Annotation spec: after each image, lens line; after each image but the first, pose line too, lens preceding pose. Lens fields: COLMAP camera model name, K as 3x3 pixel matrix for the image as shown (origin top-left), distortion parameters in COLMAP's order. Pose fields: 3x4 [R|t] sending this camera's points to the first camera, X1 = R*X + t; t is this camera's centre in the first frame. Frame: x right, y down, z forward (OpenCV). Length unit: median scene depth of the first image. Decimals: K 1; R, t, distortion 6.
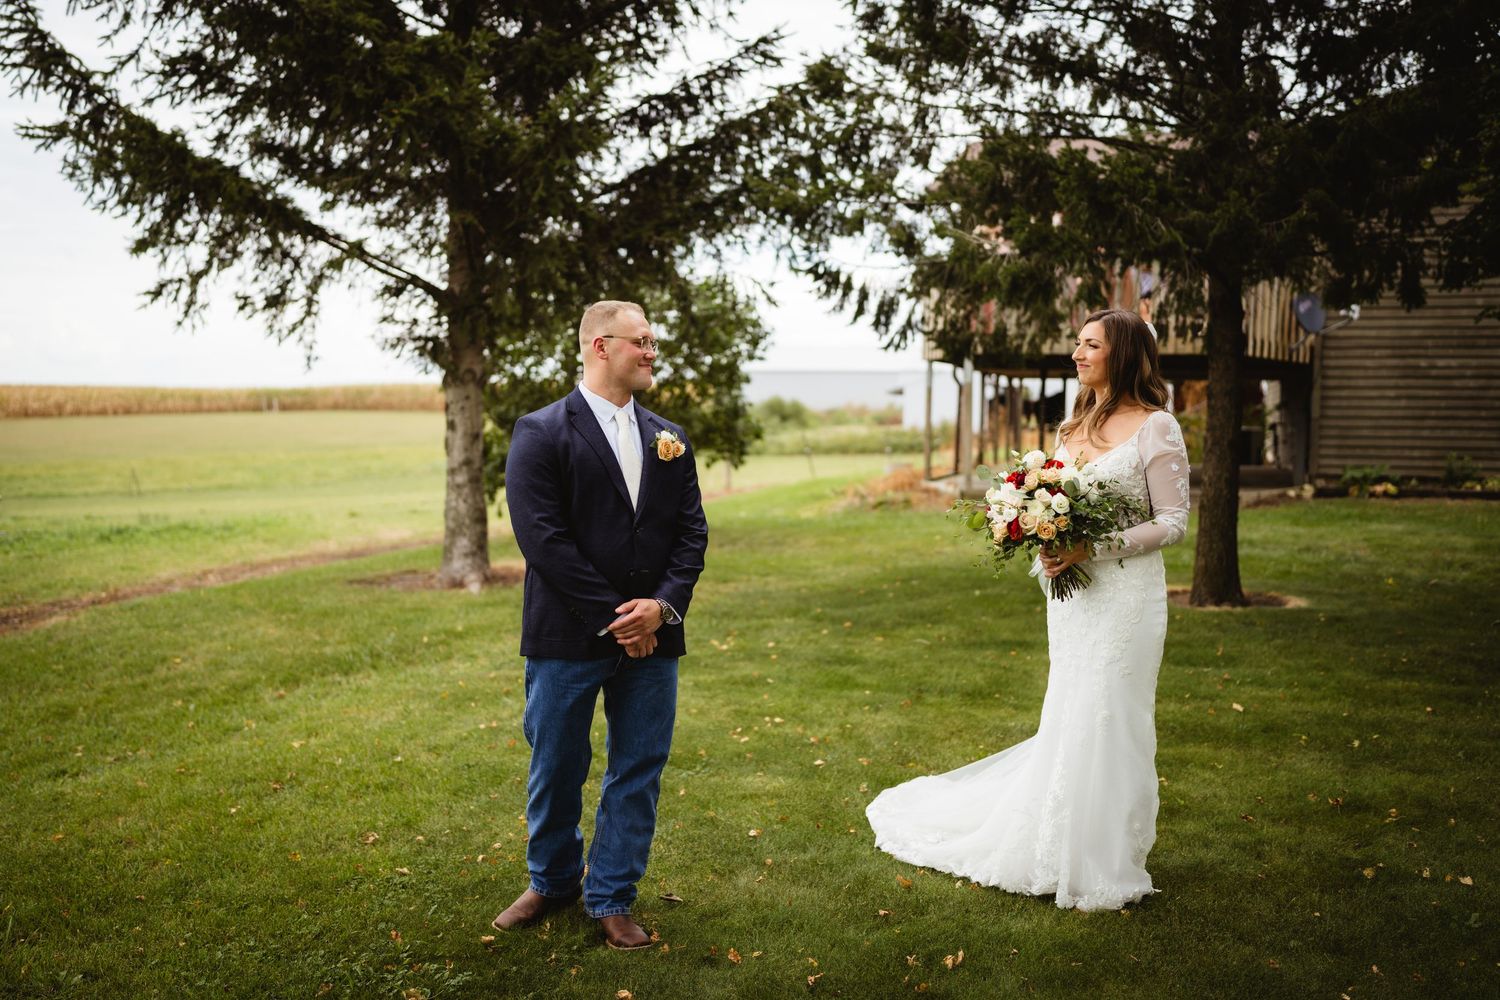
lens RADIAL K [[1462.2, 0, 749.5], [0, 1462.2, 503.1], [0, 0, 1]] dist [0.012630, 0.008544]
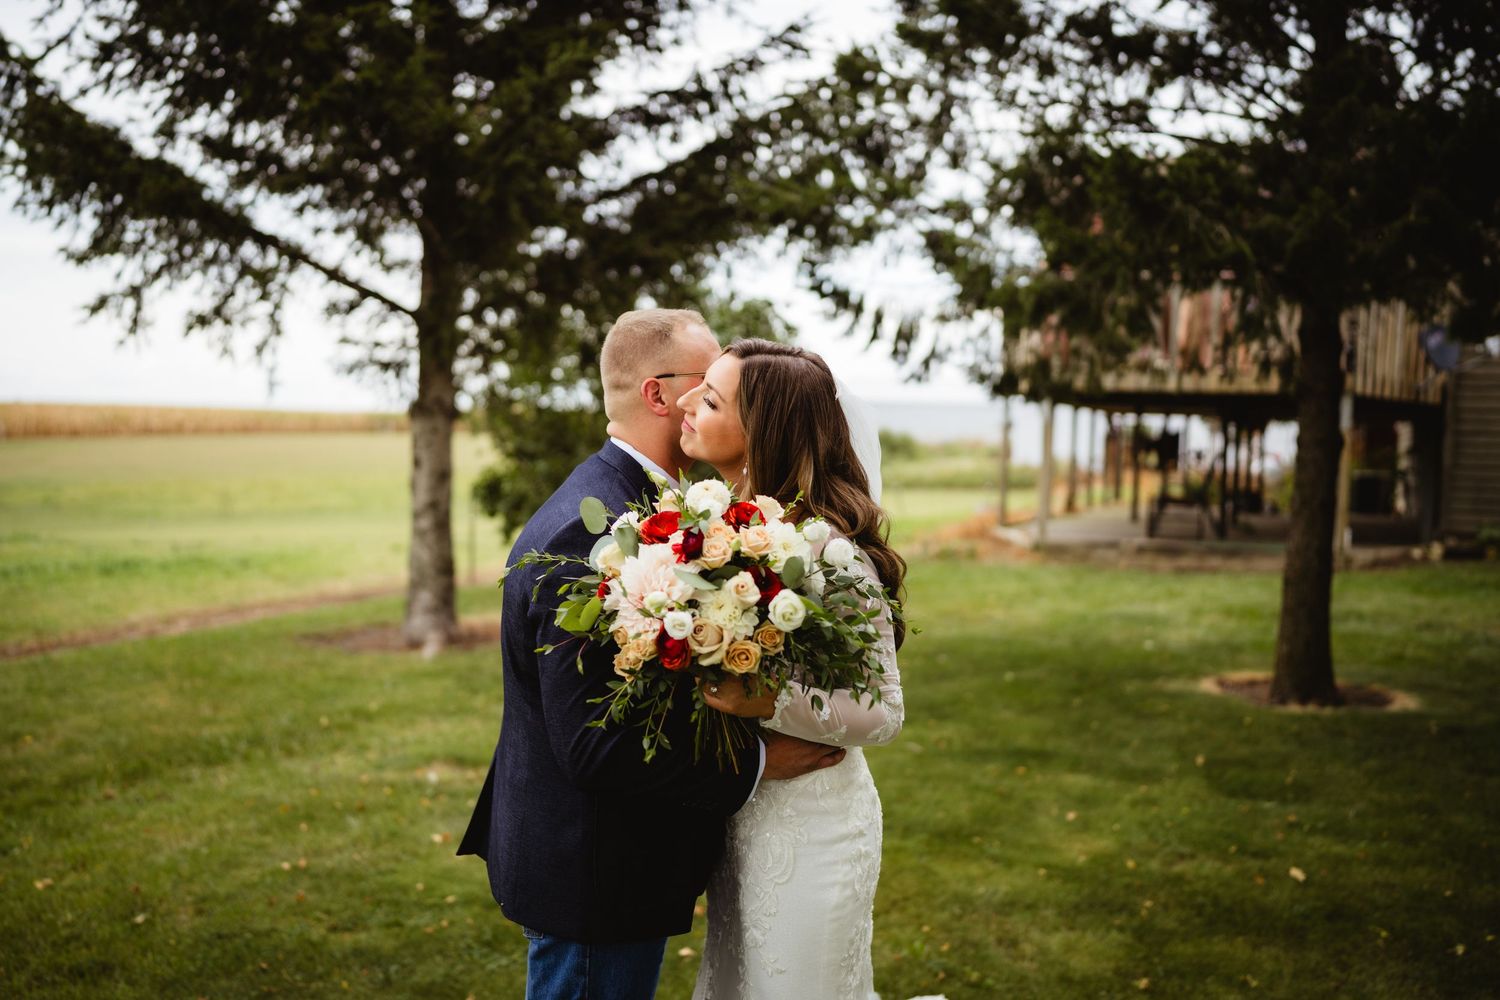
lens RADIAL K [[1486.0, 0, 750.0], [0, 1486.0, 500.0], [0, 0, 1]] dist [-0.013190, 0.123638]
pose [[0.996813, 0.020814, -0.077016, 0.064500], [-0.022562, 0.999506, -0.021893, -0.015432], [0.076523, 0.023560, 0.996789, 0.129480]]
